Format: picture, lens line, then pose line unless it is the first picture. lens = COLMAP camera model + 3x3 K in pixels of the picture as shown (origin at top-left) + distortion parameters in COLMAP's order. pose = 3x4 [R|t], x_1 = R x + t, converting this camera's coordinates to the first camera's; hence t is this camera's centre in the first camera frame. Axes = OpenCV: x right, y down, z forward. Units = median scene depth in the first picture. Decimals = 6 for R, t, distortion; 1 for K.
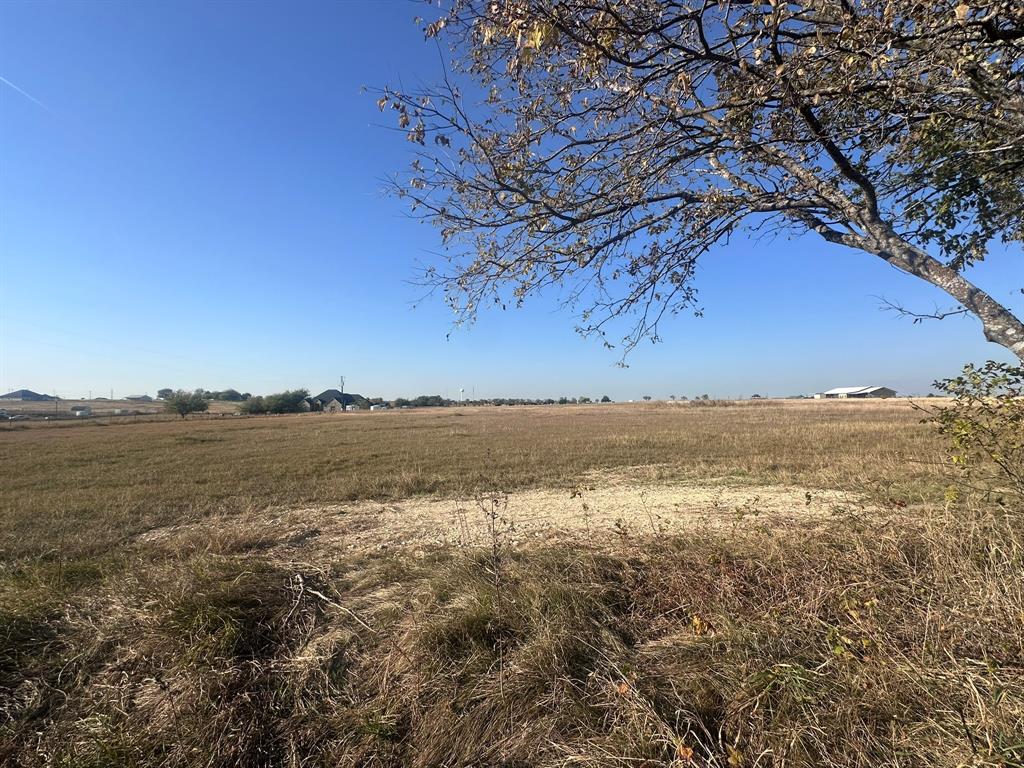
lens RADIAL K [[454.3, 0, 513.2], [0, 454.3, 385.9], [0, 0, 1]] dist [-0.003231, 0.001164]
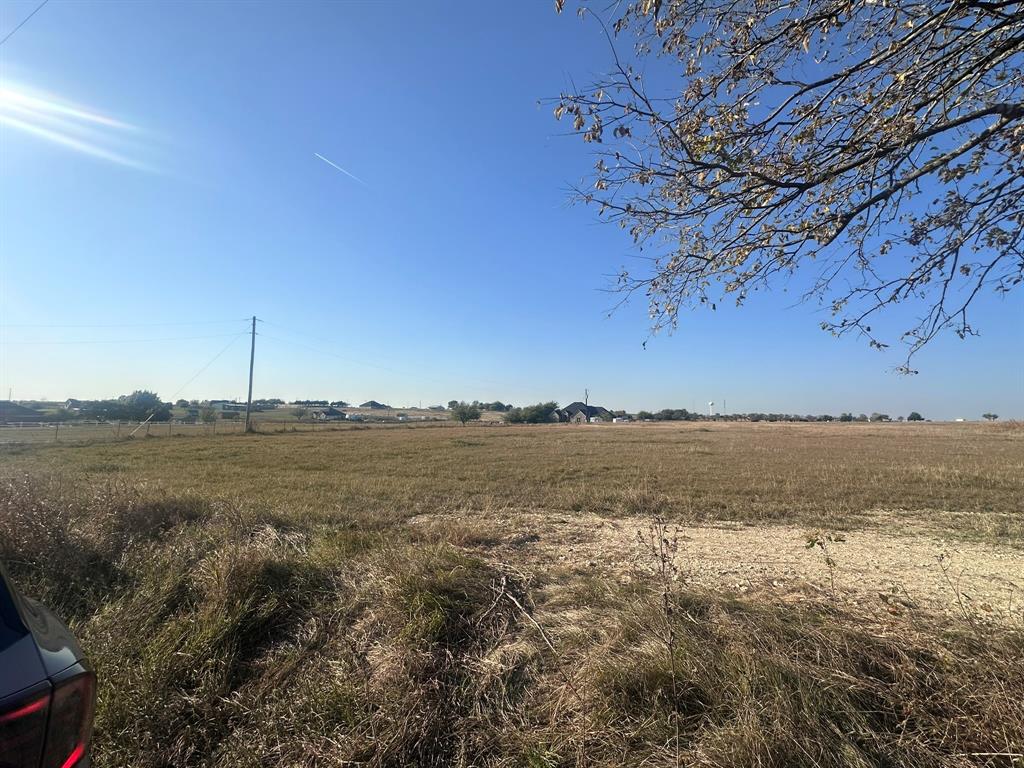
lens RADIAL K [[453.7, 0, 510.5], [0, 453.7, 385.5], [0, 0, 1]] dist [-0.004209, 0.000475]
pose [[0.863576, -0.012264, -0.504069, 0.072029], [-0.002517, 0.999587, -0.028632, -0.000821], [0.504212, 0.025994, 0.863188, 0.075330]]
